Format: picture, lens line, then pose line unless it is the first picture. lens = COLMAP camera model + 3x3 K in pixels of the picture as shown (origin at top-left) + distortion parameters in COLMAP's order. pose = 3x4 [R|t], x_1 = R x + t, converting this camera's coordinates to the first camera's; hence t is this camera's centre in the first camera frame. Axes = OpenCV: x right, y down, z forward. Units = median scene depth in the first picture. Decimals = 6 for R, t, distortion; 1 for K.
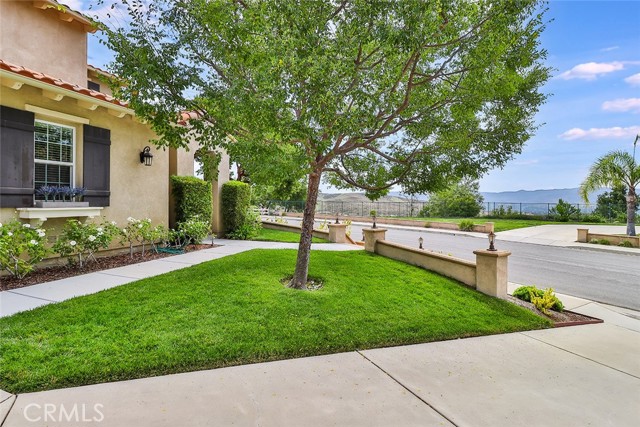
lens RADIAL K [[330.6, 0, 320.3], [0, 330.6, 207.0], [0, 0, 1]] dist [0.003435, 0.000804]
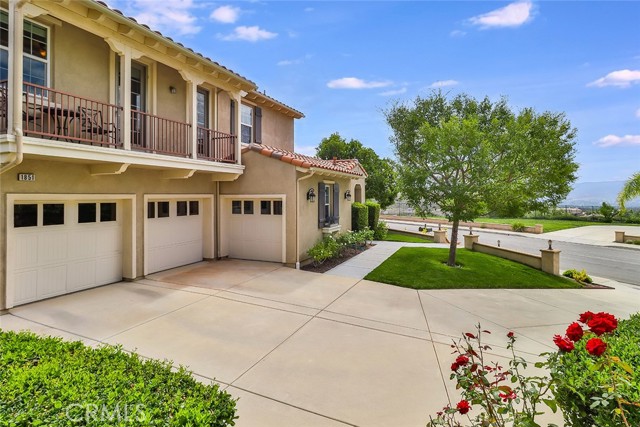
lens RADIAL K [[330.2, 0, 320.5], [0, 330.2, 193.2], [0, 0, 1]] dist [-0.000899, -0.000408]
pose [[0.995475, -0.003899, -0.094943, -0.432656], [0.001548, 0.999691, -0.024828, -0.103669], [0.095011, 0.024568, 0.995173, -0.716931]]
